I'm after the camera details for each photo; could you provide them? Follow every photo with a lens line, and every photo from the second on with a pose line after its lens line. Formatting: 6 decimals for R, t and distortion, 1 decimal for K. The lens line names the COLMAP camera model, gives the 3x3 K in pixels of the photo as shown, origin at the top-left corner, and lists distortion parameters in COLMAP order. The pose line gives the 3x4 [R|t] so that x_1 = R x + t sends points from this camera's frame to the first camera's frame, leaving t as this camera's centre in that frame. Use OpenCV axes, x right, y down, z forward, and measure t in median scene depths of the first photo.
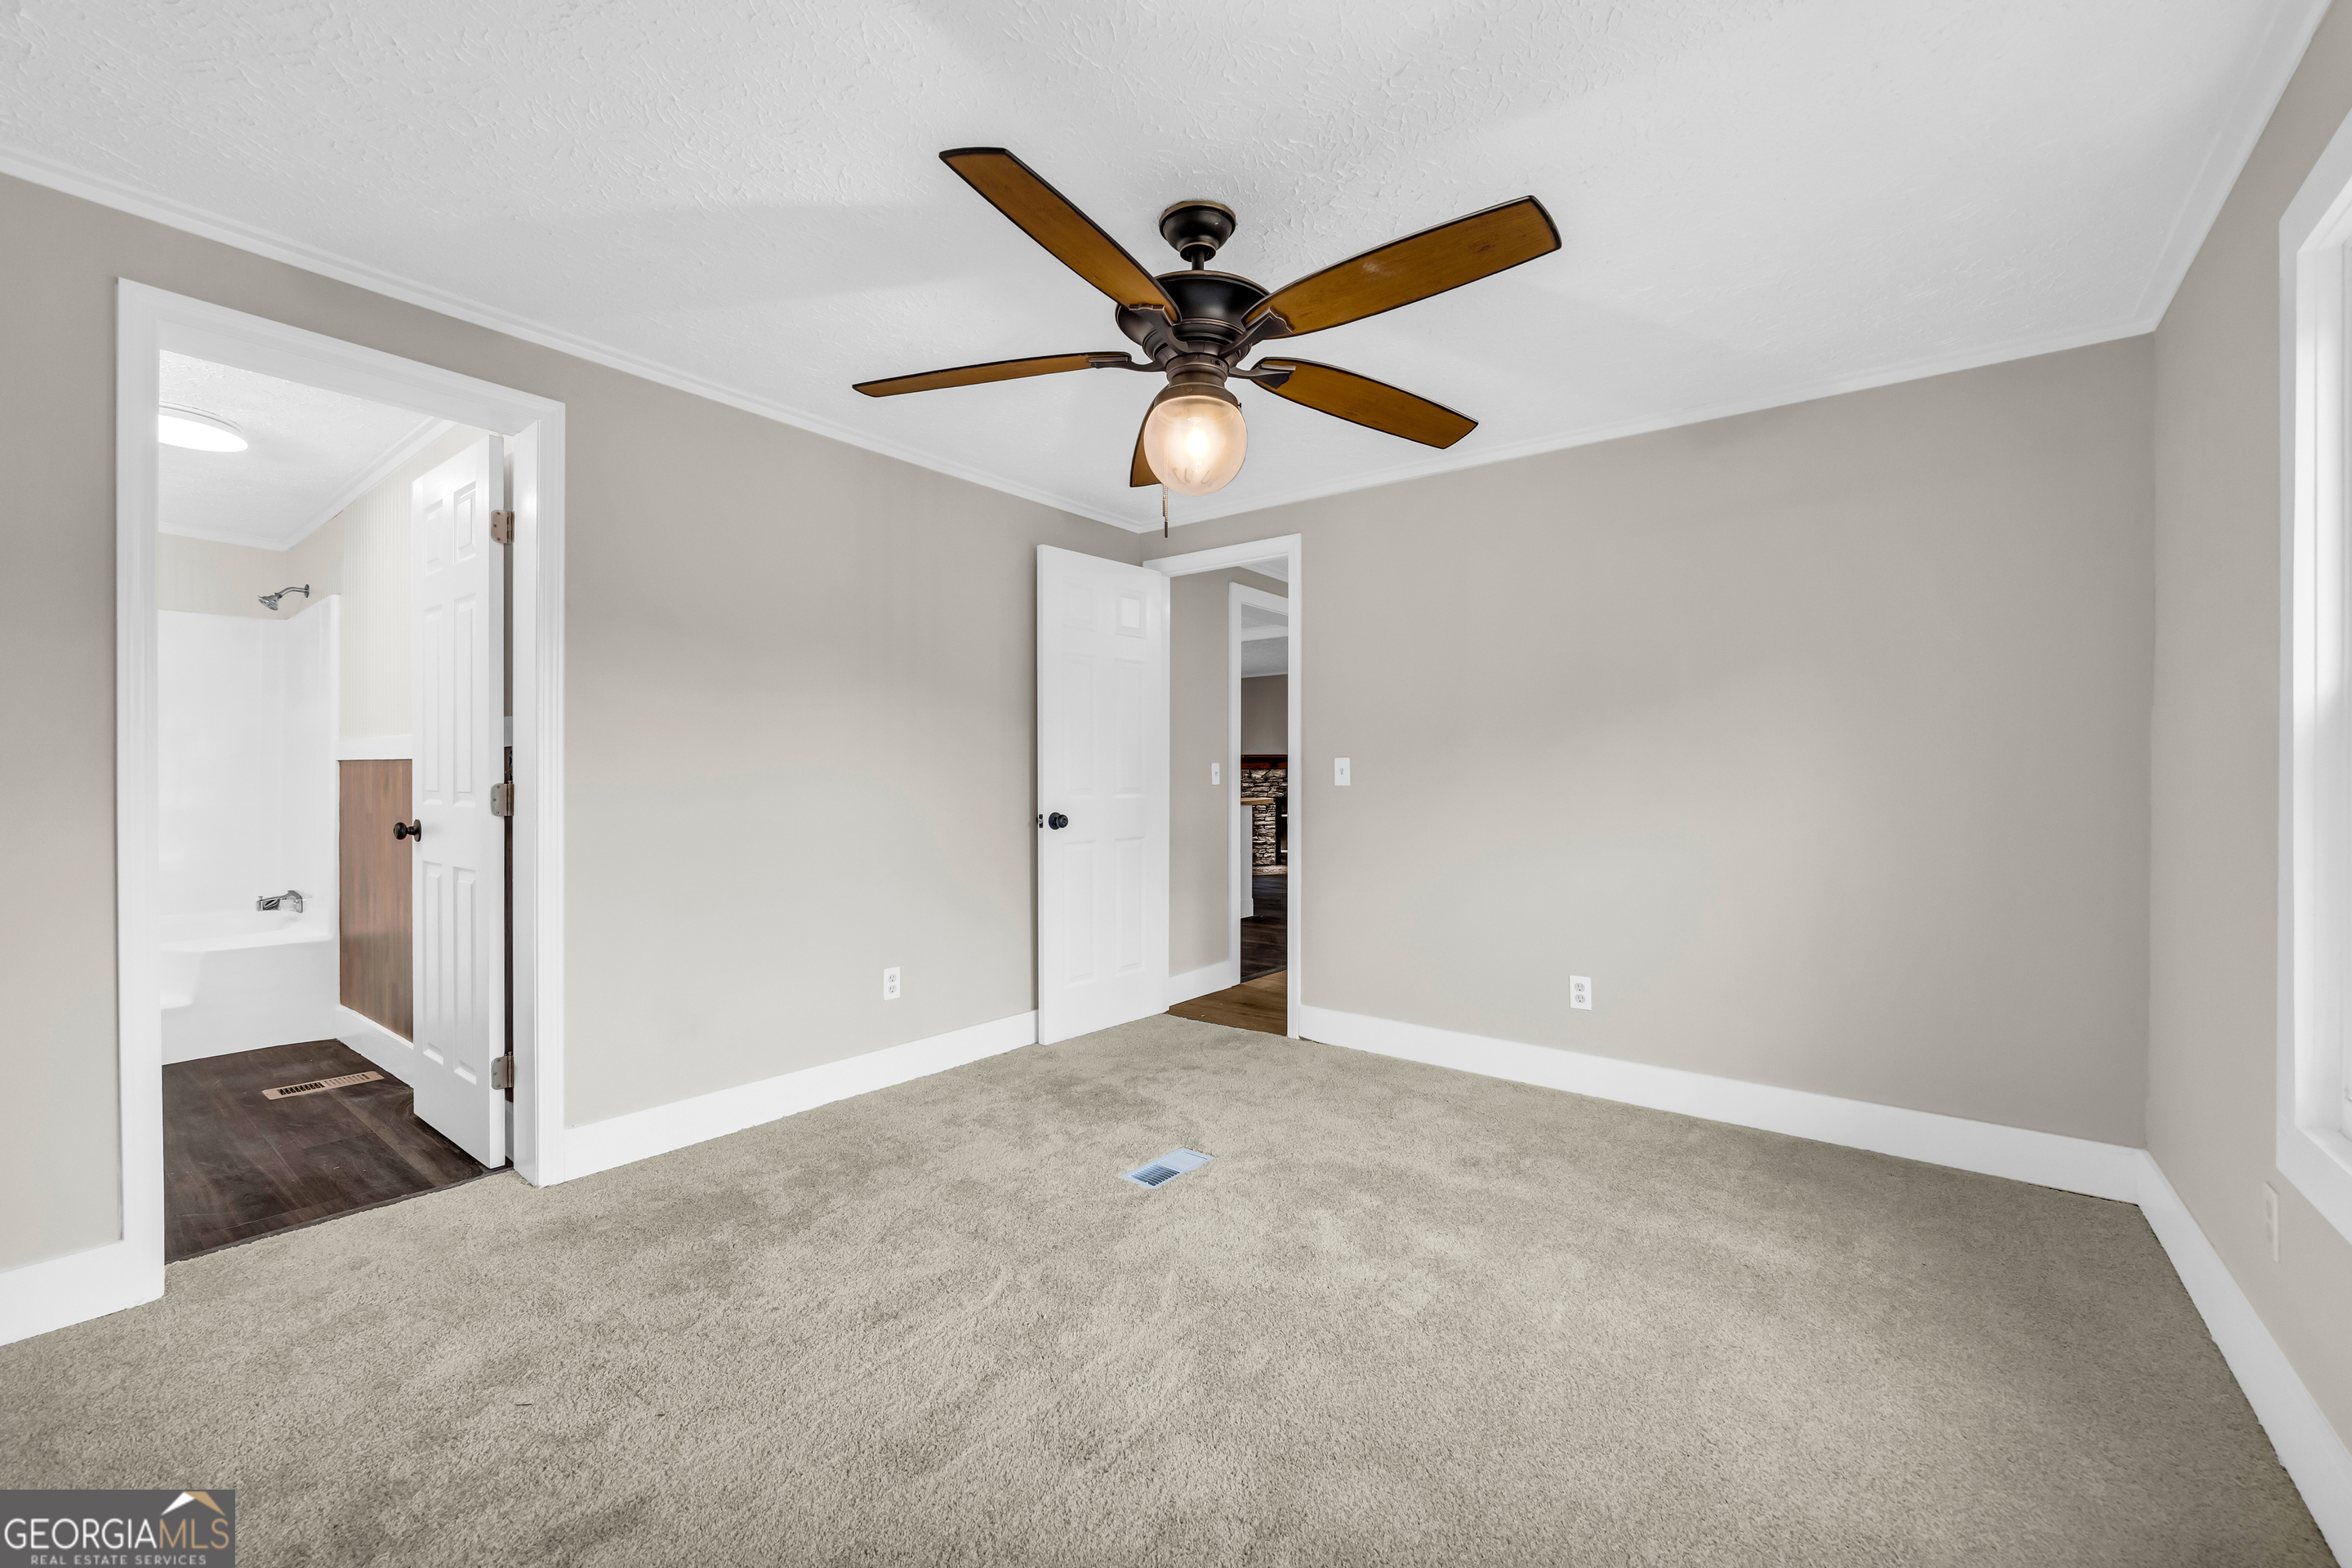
lens RADIAL K [[956.7, 0, 1176.0], [0, 956.7, 784.0], [0, 0, 1]] dist [-0.000112, -0.000200]
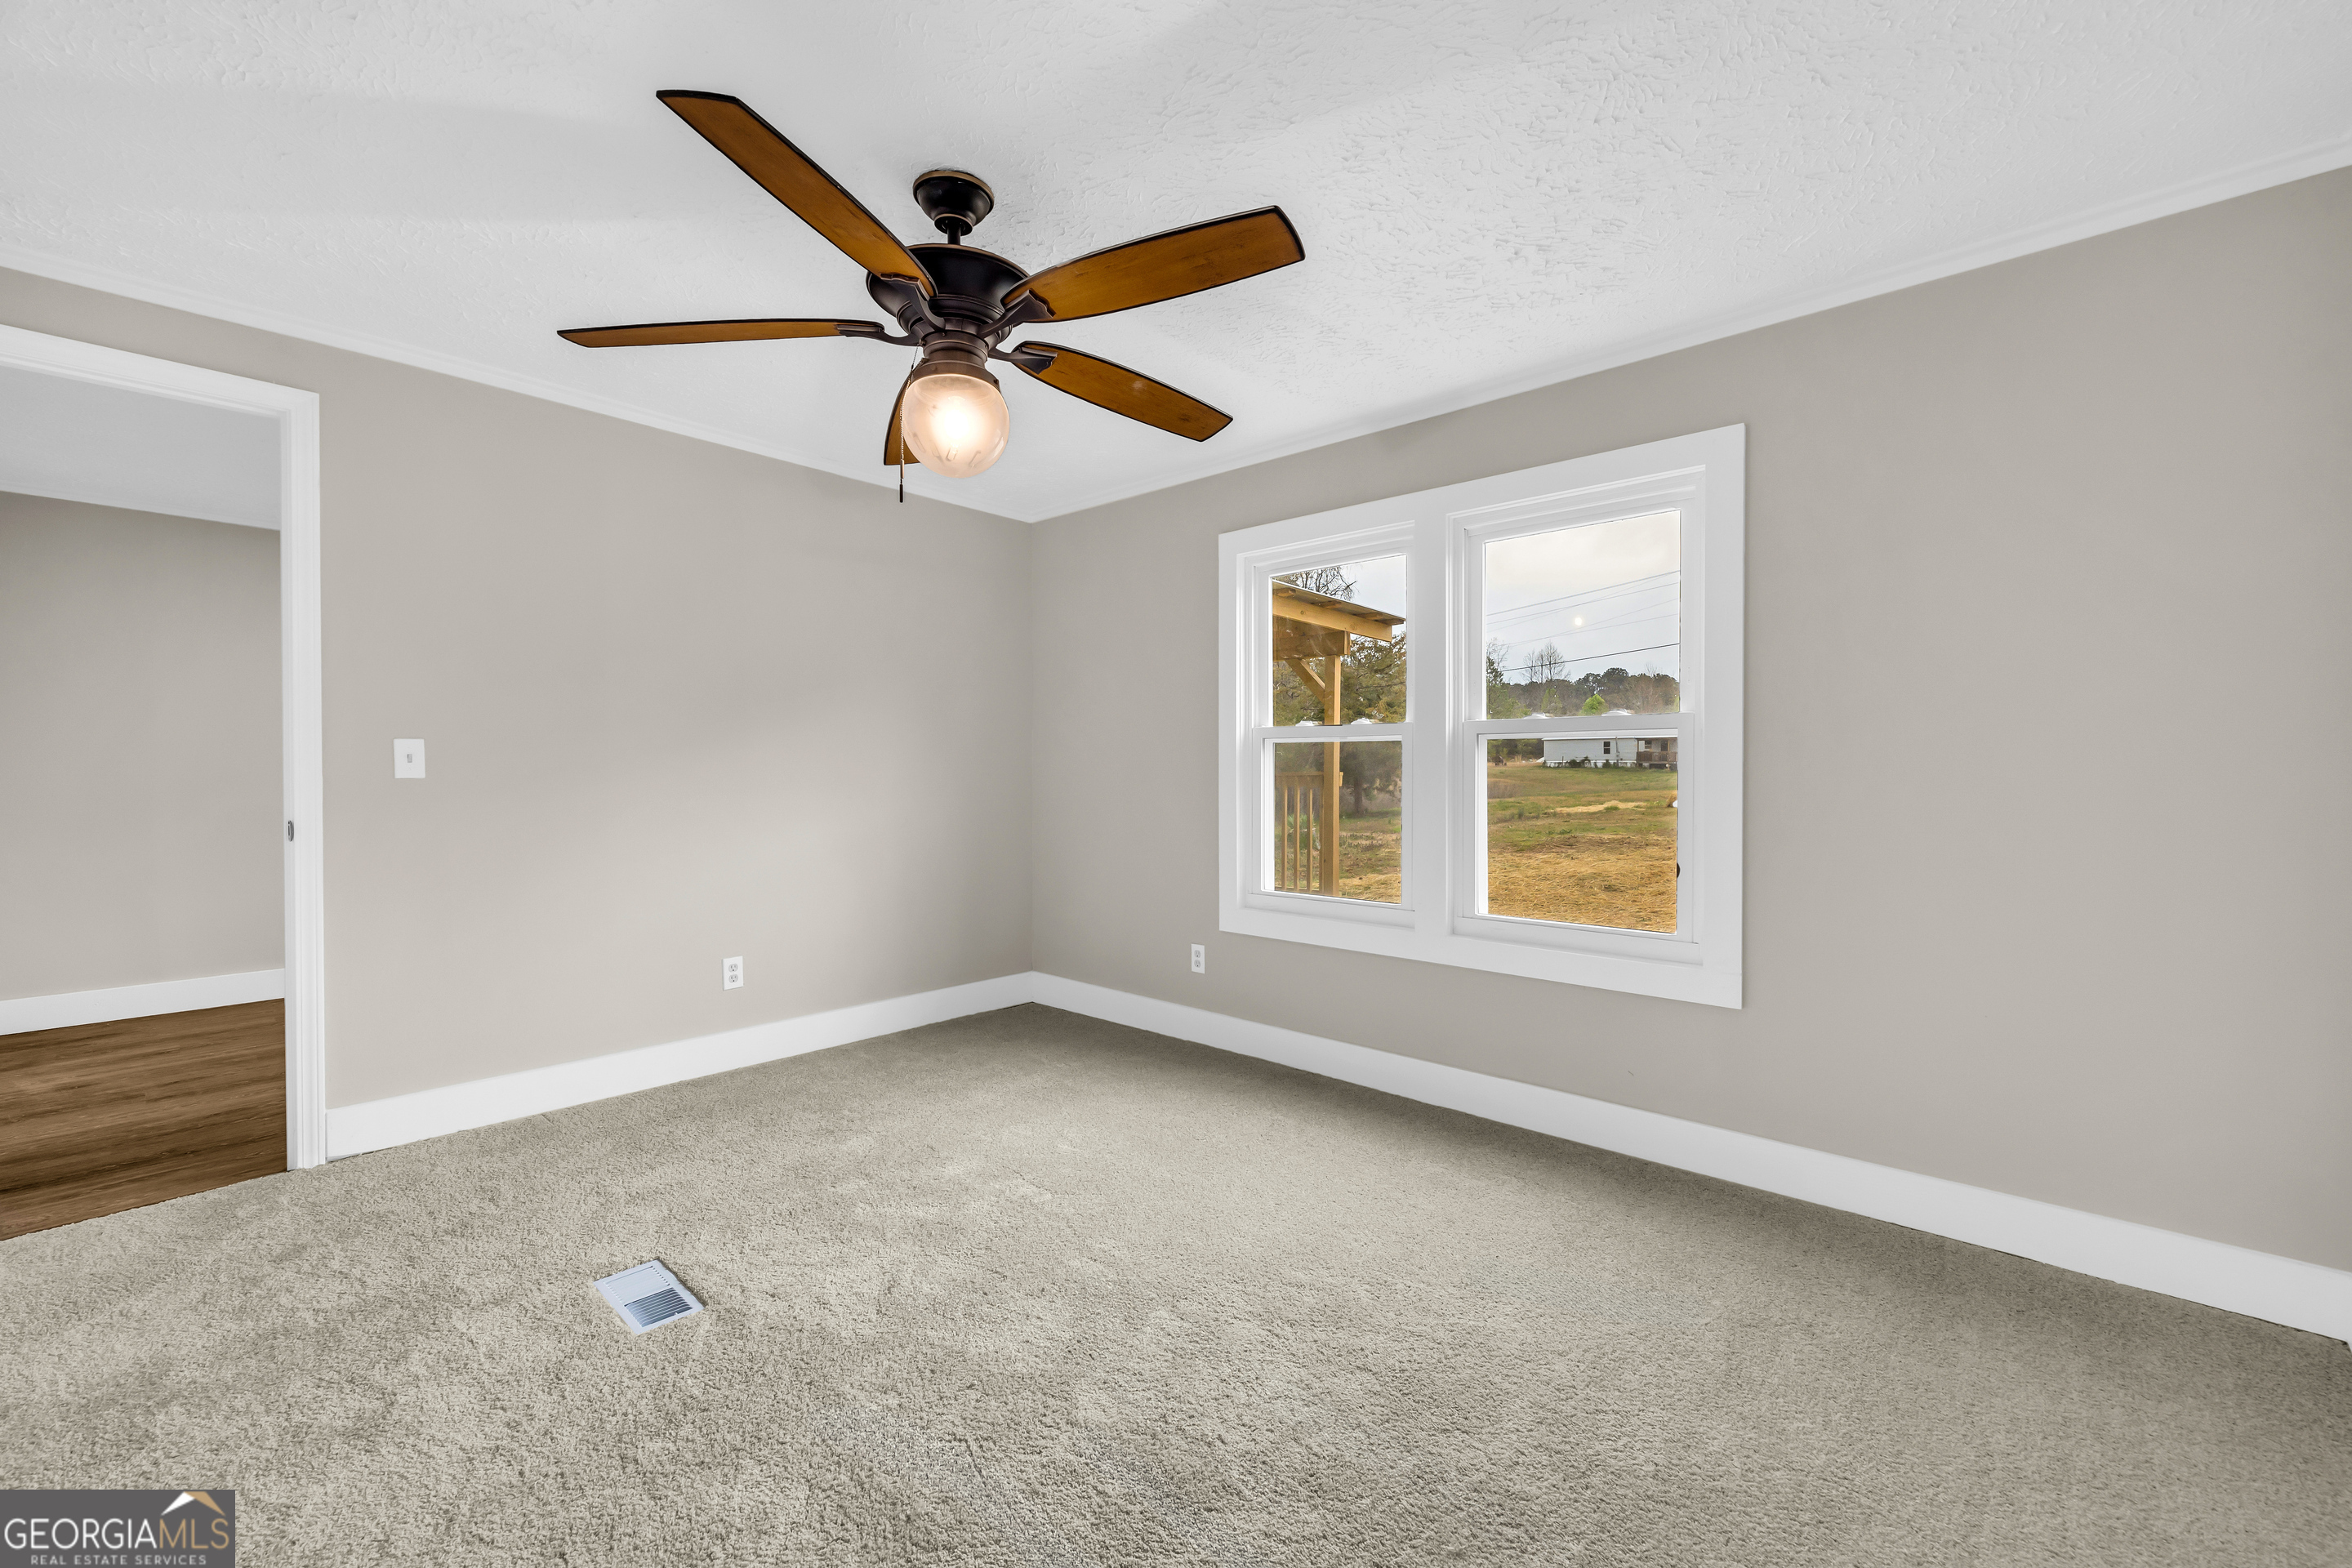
lens RADIAL K [[956.7, 0, 1176.0], [0, 956.7, 784.0], [0, 0, 1]] dist [-0.000112, -0.000200]
pose [[0.066264, -0.016492, 0.997666, -0.661253], [0.005946, 0.999852, 0.016134, -0.002702], [-0.997784, 0.004863, 0.066353, 0.502844]]
